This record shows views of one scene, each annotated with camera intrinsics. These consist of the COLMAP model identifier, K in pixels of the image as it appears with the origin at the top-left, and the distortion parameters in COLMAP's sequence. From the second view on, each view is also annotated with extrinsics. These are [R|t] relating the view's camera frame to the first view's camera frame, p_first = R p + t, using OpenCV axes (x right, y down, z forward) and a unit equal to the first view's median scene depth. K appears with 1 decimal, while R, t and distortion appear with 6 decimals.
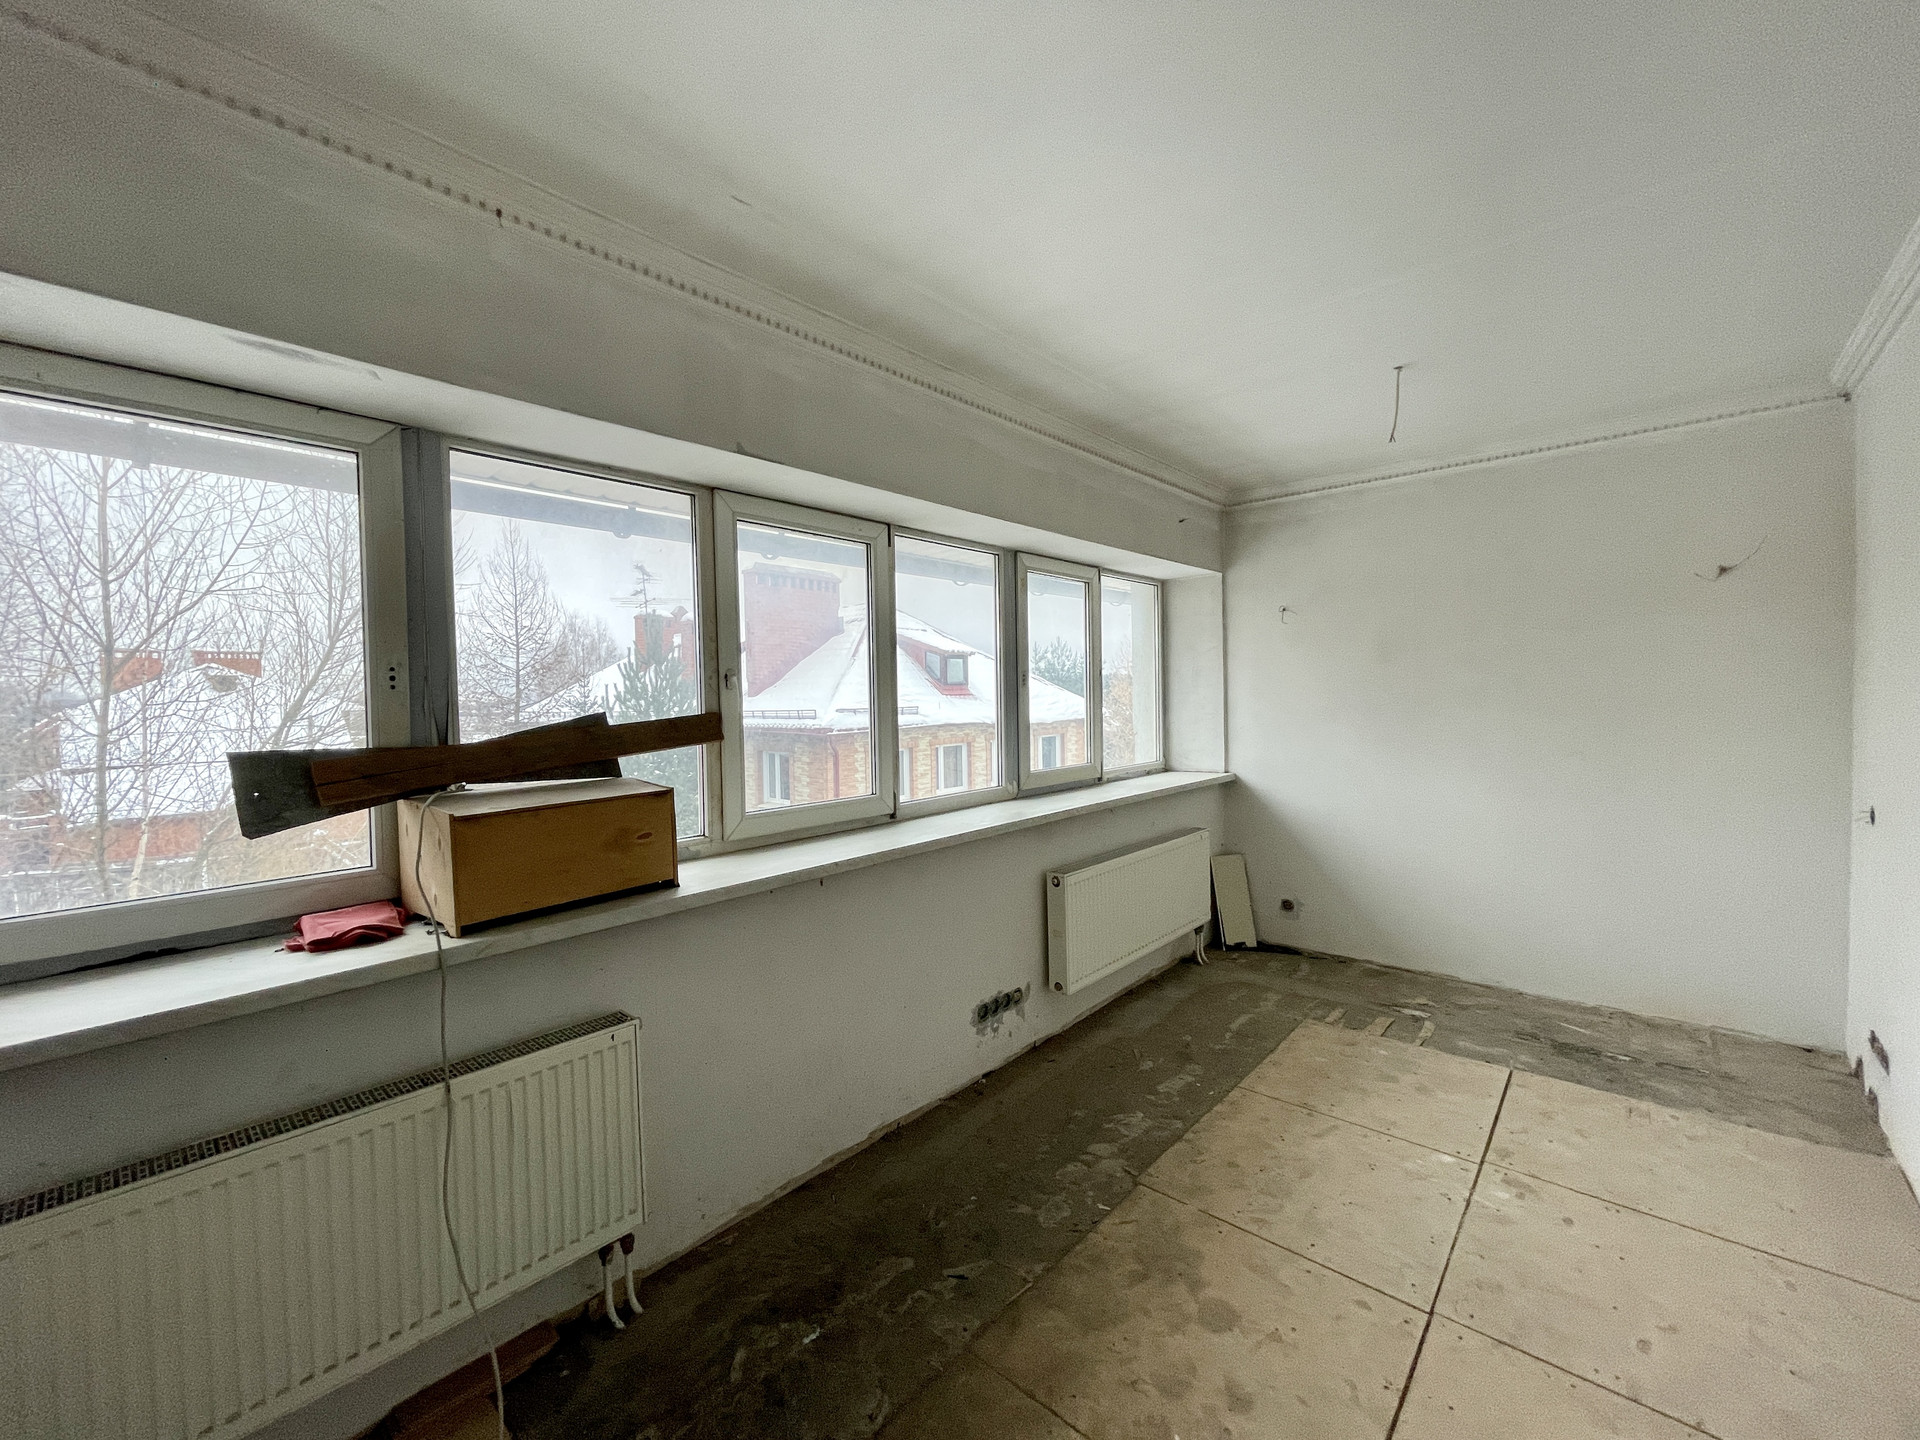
lens RADIAL K [[773.7, 0, 956.2], [0, 773.7, 716.4], [0, 0, 1]] dist [-0.003095, 0.000942]
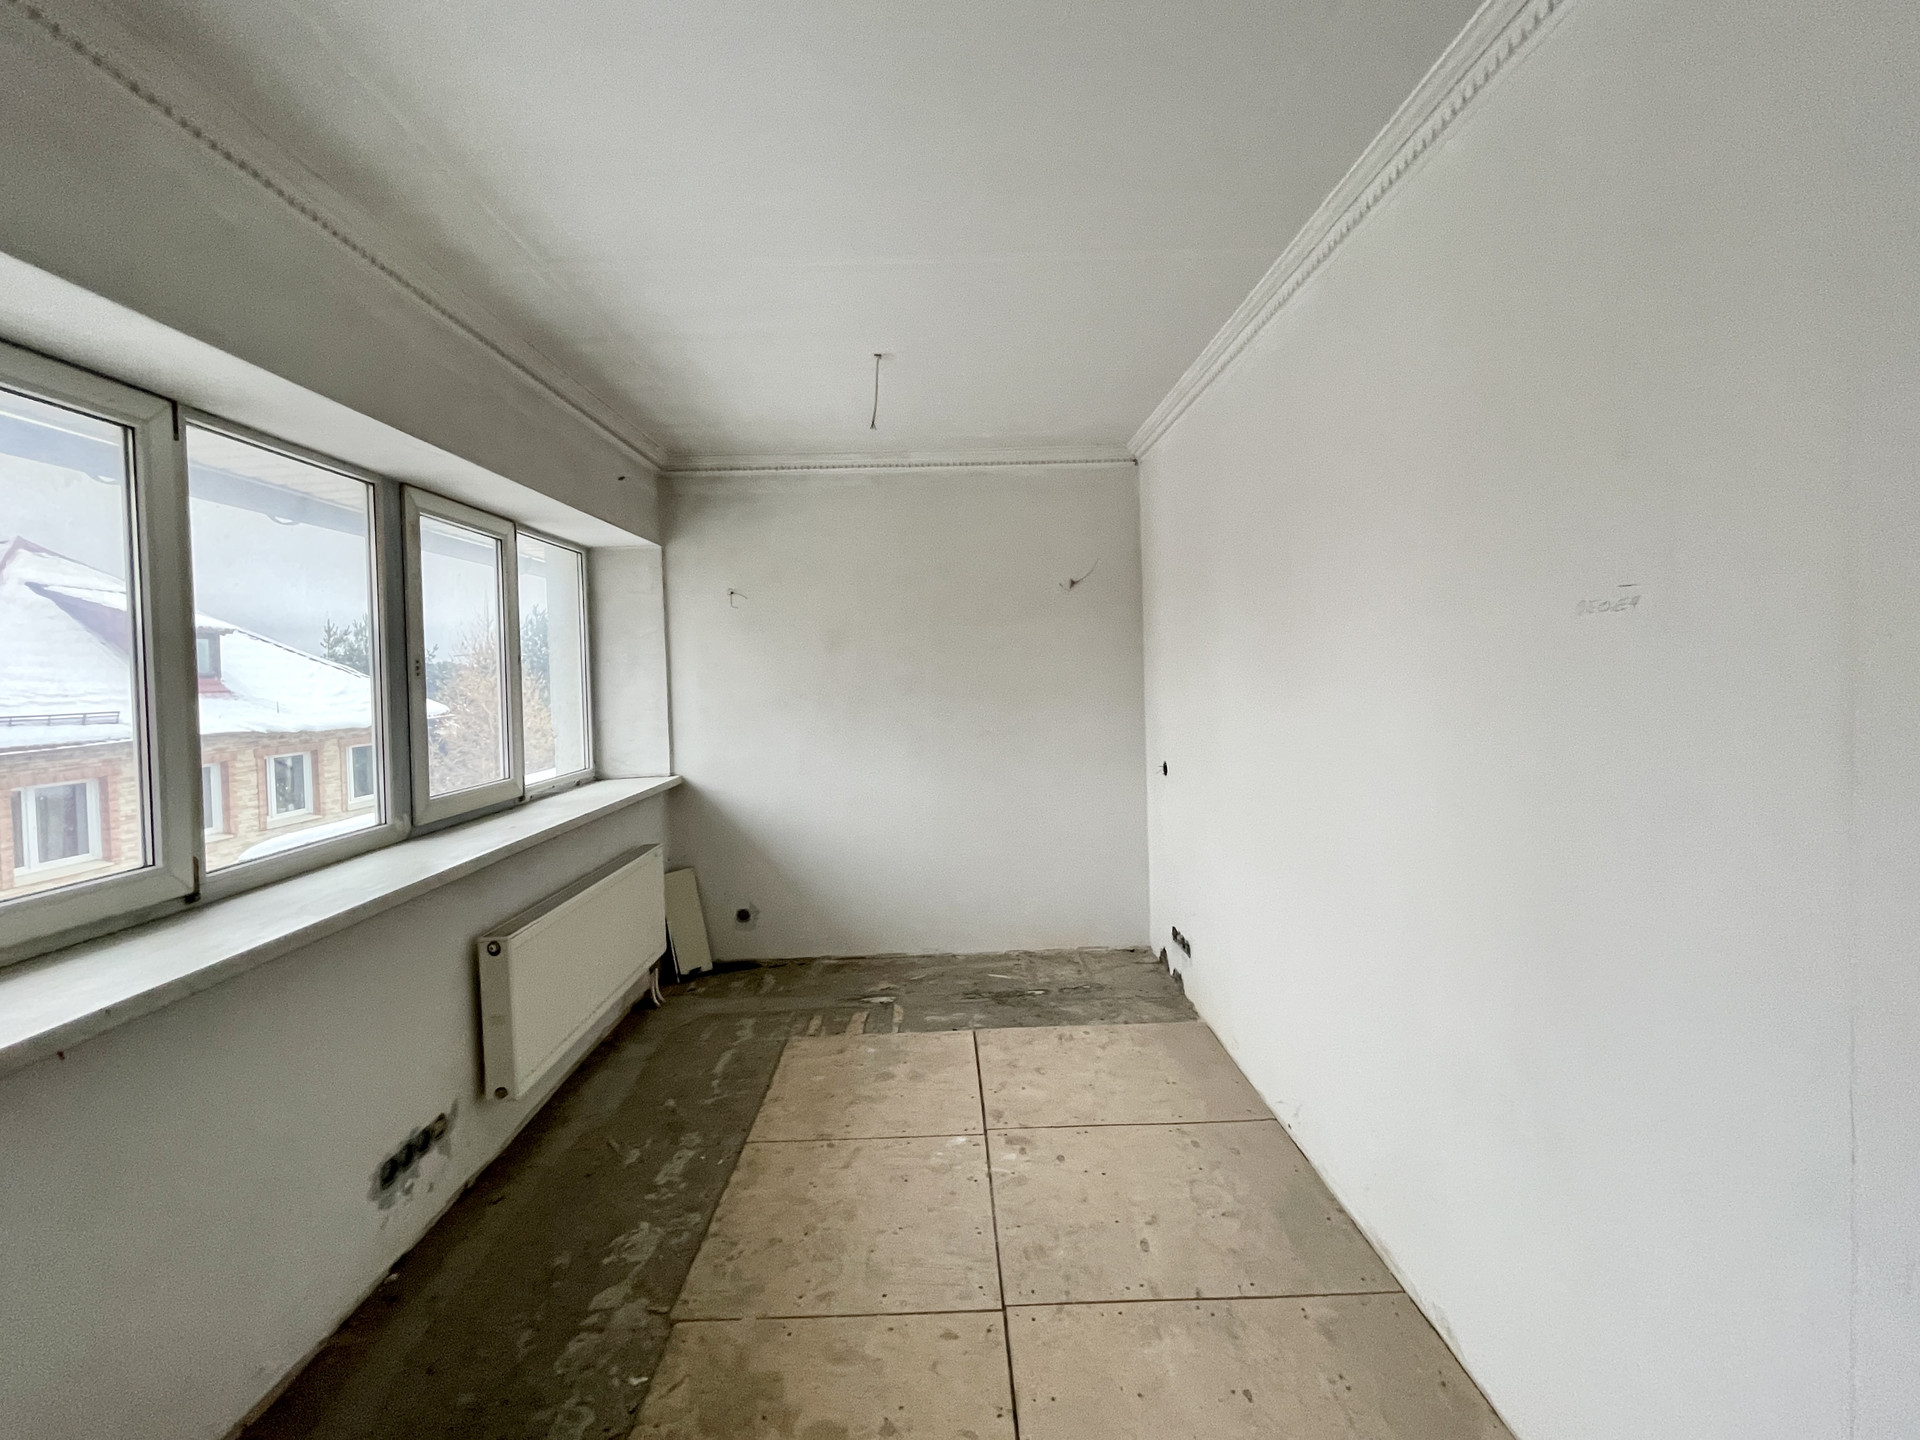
lens RADIAL K [[844.2, 0, 957.8], [0, 844.2, 690.8], [0, 0, 1]] dist [-0.004938, -0.000079]
pose [[0.736811, -0.014603, 0.675941, -0.078482], [0.029957, 0.999490, -0.011061, -0.004158], [-0.675435, 0.028399, 0.736872, 0.120996]]
